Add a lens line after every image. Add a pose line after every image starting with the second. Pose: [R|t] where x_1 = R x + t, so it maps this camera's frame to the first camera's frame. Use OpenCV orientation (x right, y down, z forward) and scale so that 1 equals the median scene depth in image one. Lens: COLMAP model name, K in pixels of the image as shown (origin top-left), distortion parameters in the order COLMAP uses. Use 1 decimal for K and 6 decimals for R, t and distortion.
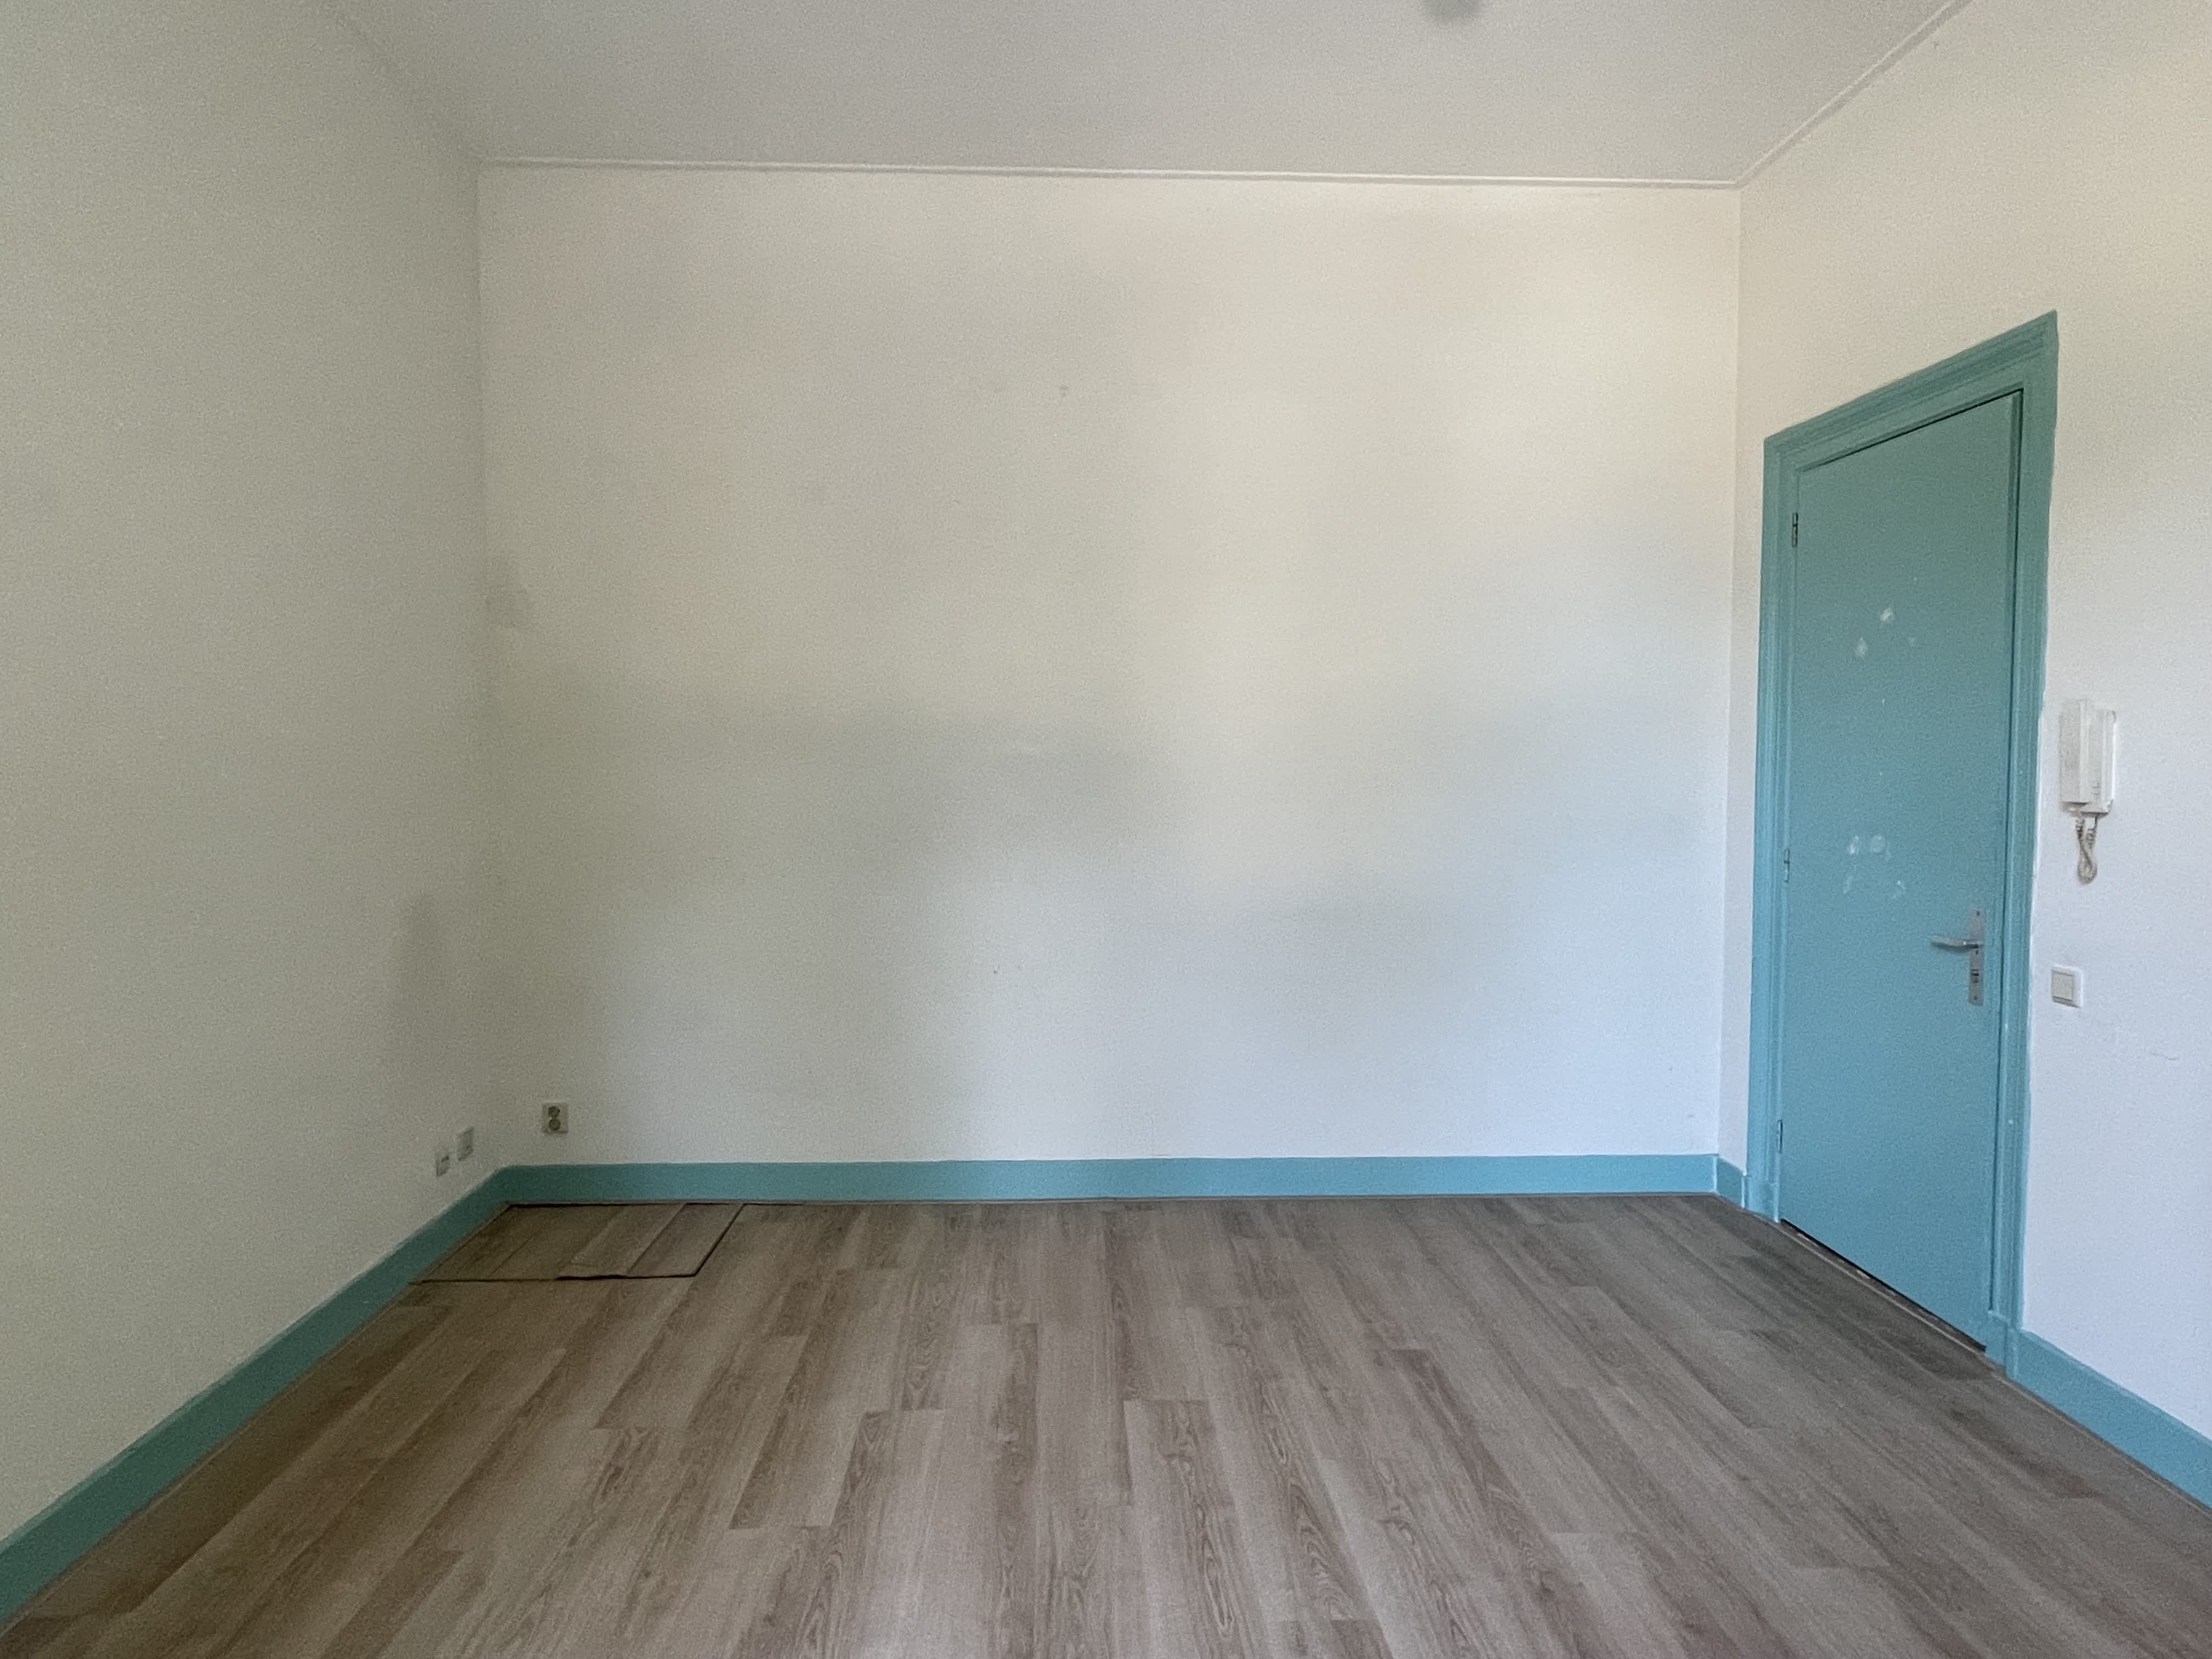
lens RADIAL K [[1339.7, 0, 1106.0], [0, 1339.7, 829.5], [0, 0, 1]] dist [-0.001666, 0.001048]
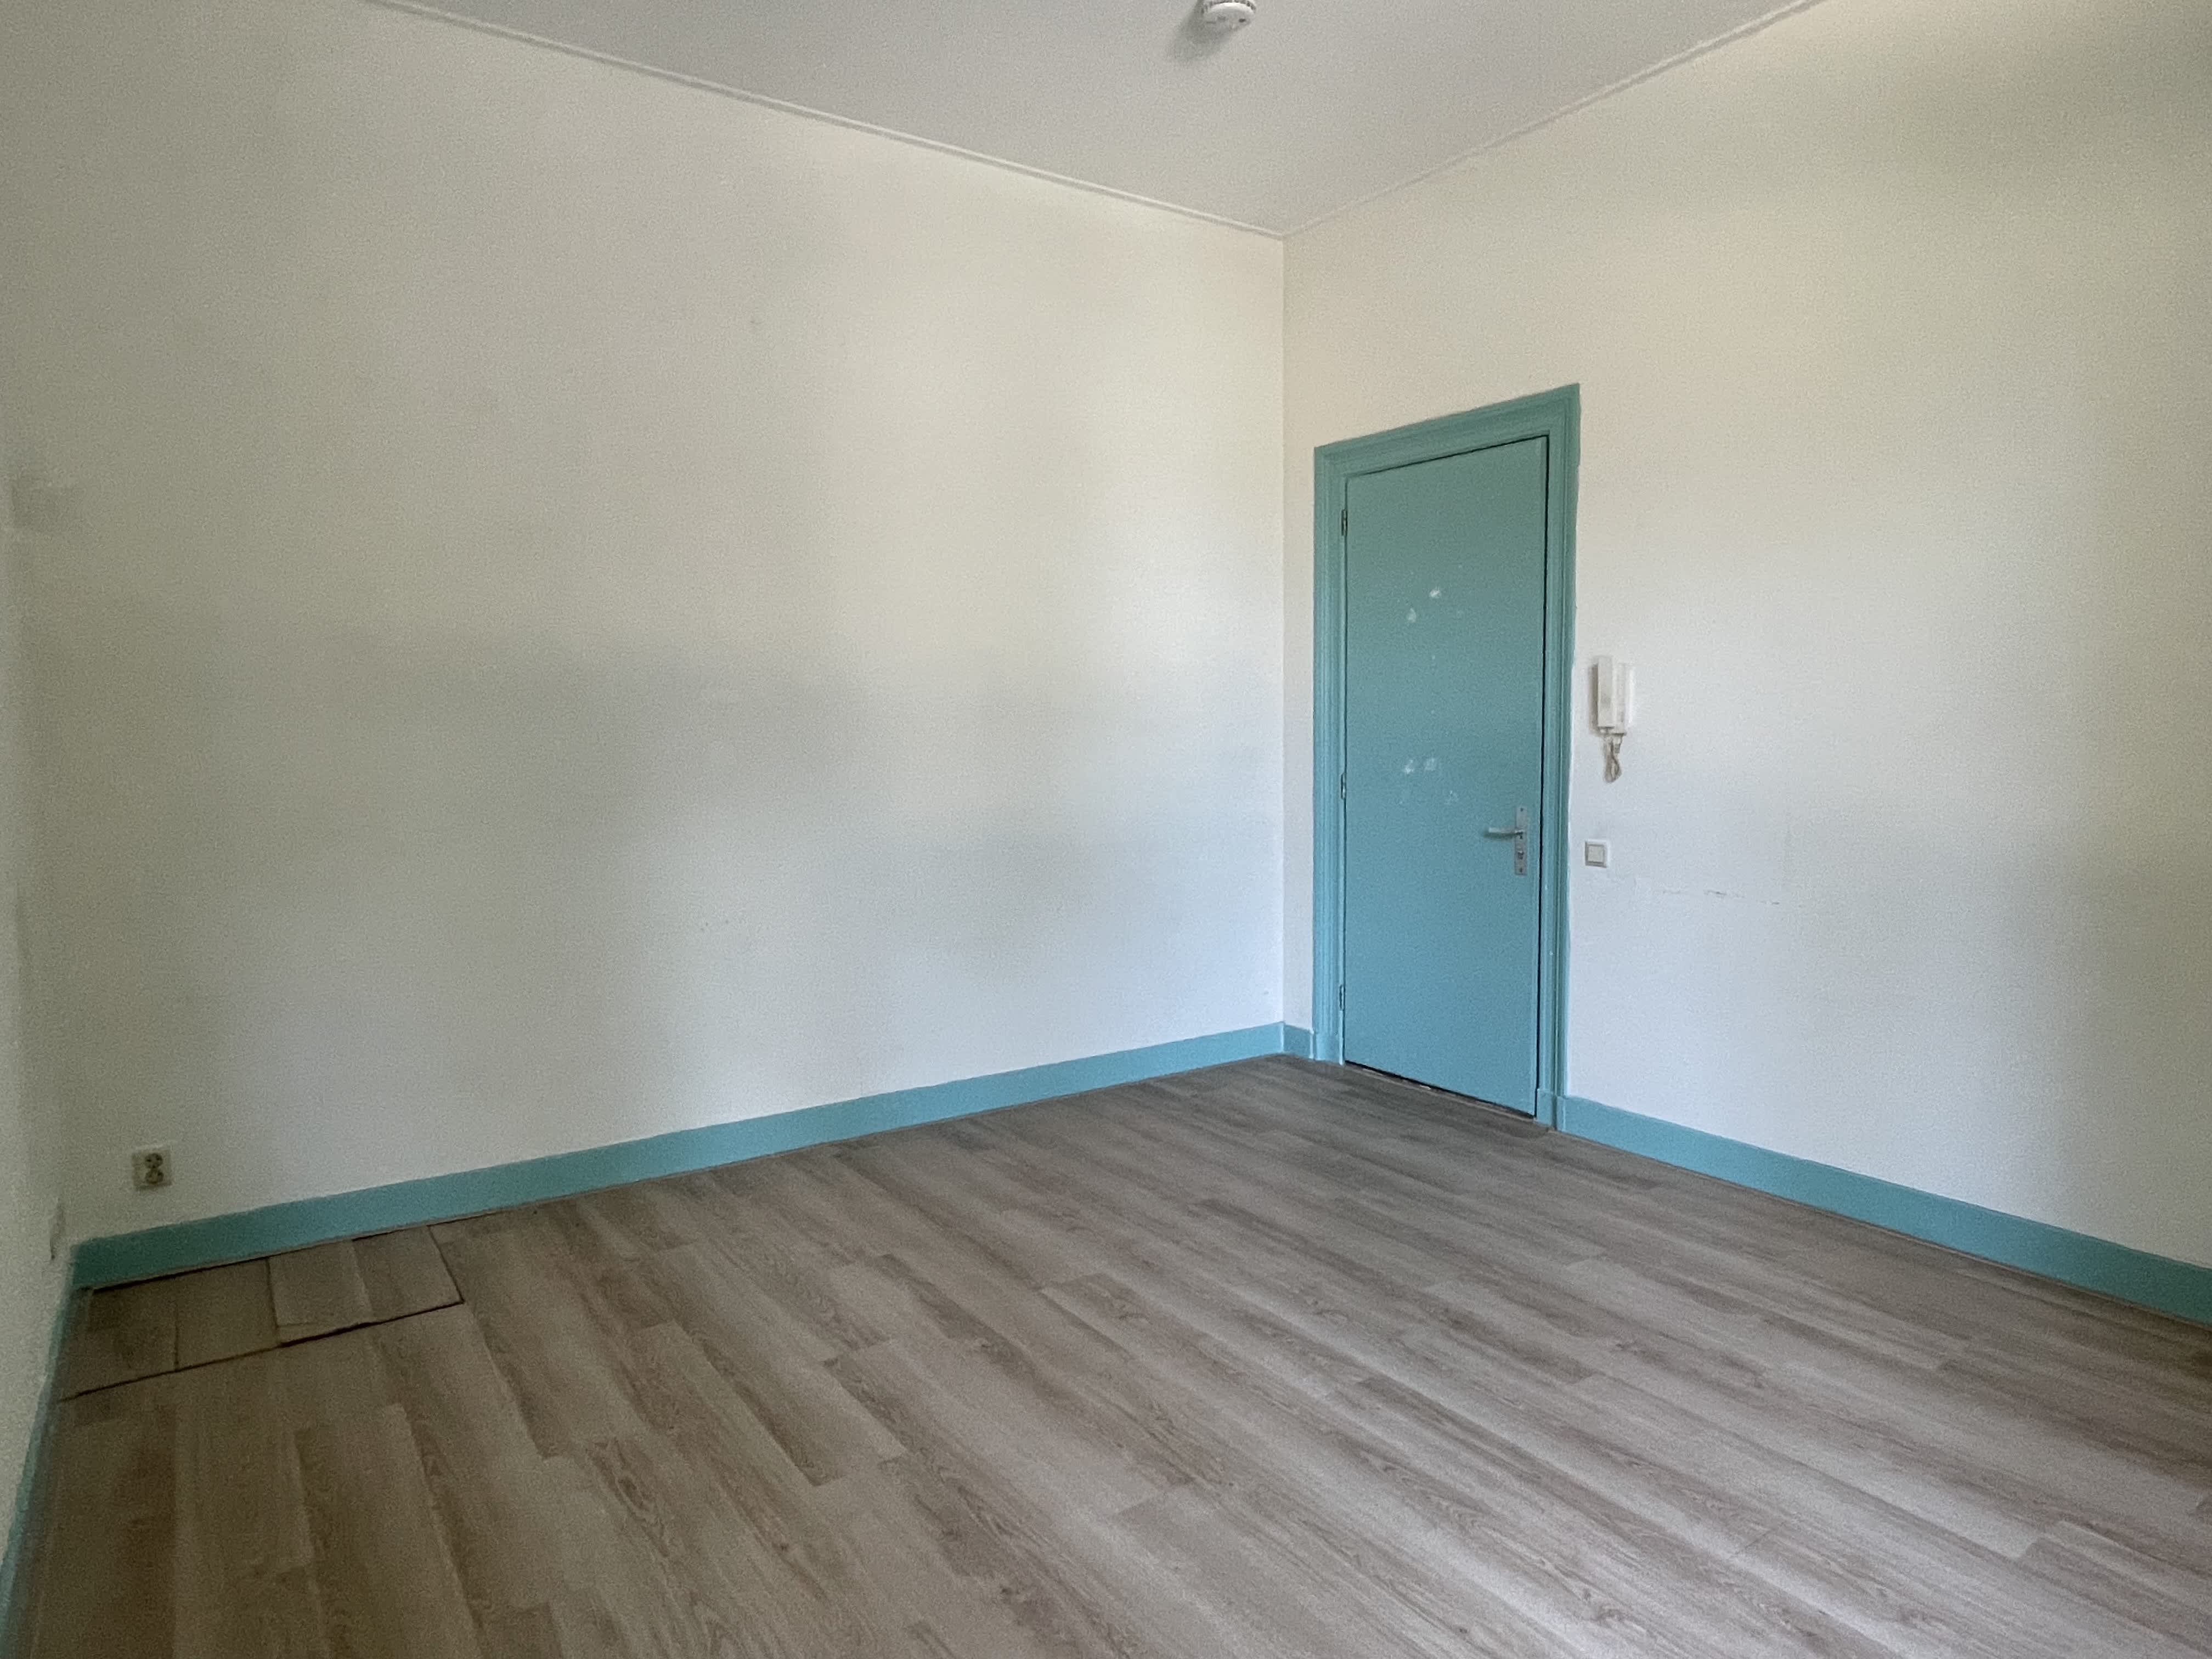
lens RADIAL K [[1339.7, 0, 1106.0], [0, 1339.7, 829.5], [0, 0, 1]] dist [-0.001666, 0.001048]
pose [[0.842594, -0.055493, 0.535683, -0.418843], [0.040235, 0.998384, 0.040138, 0.009057], [-0.537044, -0.012267, 0.843465, 0.047410]]
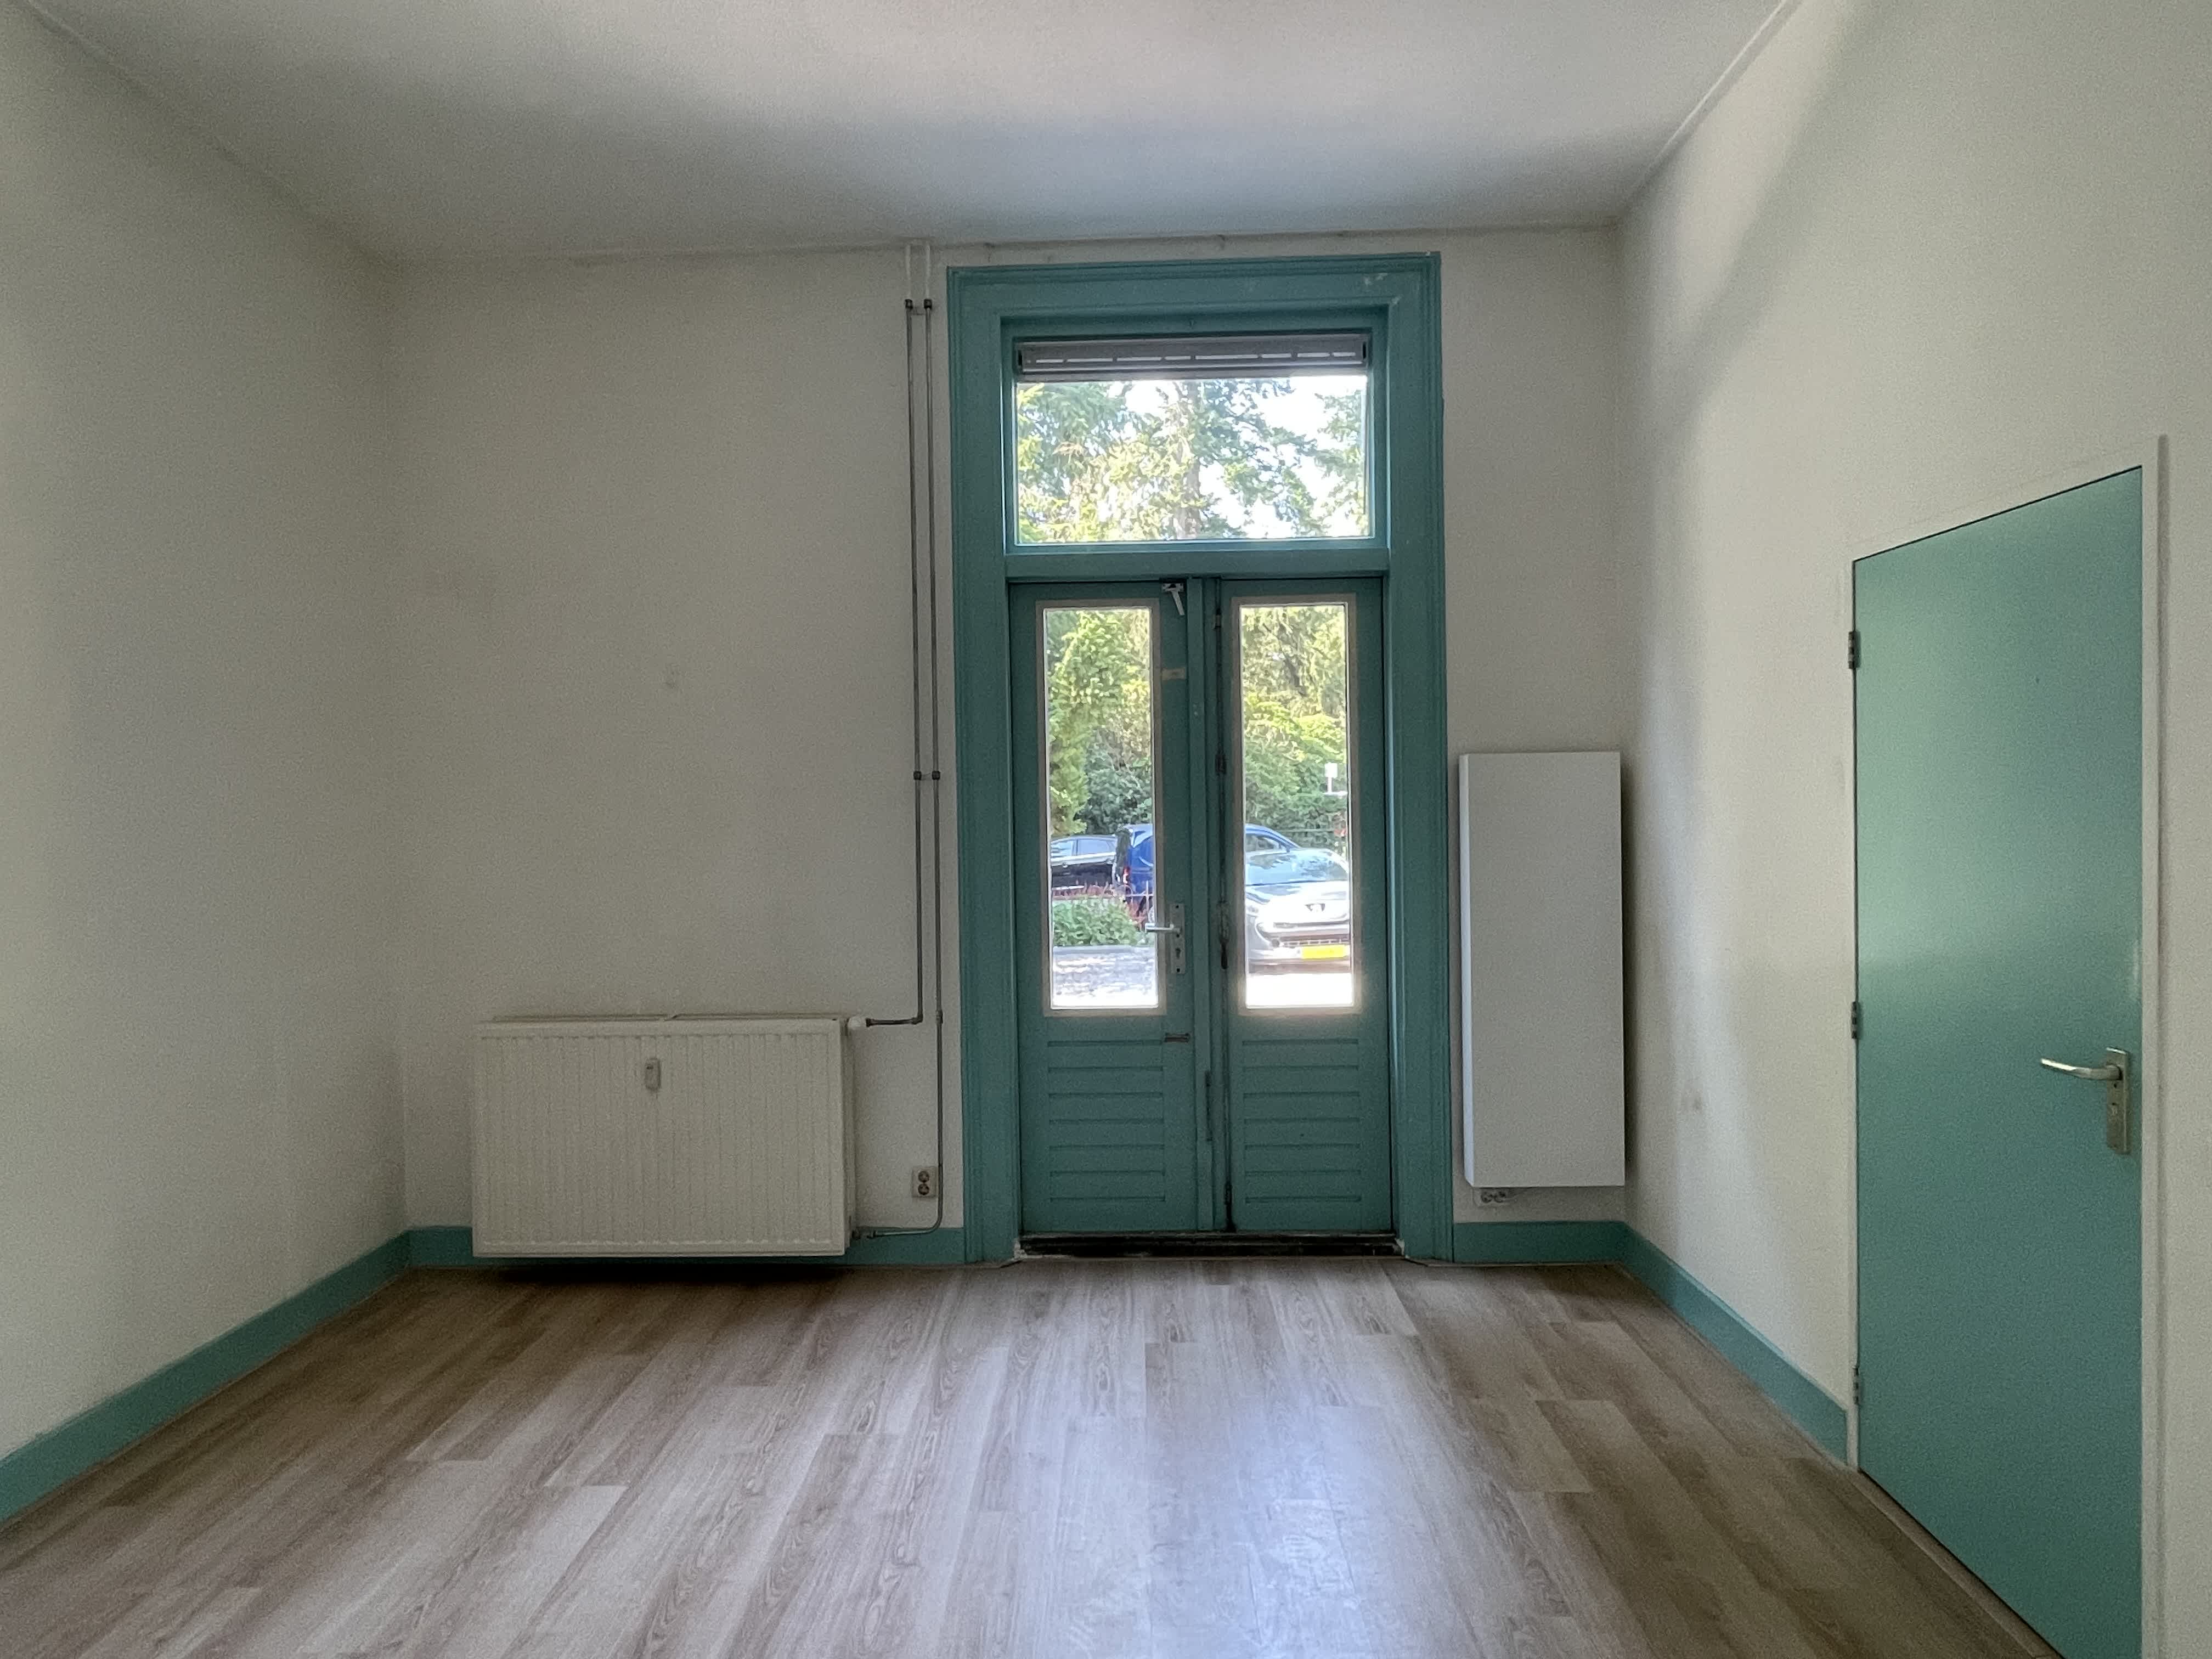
lens RADIAL K [[1339.7, 0, 1106.0], [0, 1339.7, 829.5], [0, 0, 1]] dist [-0.001666, 0.001048]
pose [[-0.998158, 0.014855, 0.058821, -0.007439], [0.019388, 0.996823, 0.077249, -0.091863], [-0.057487, 0.078247, -0.995275, 1.398642]]
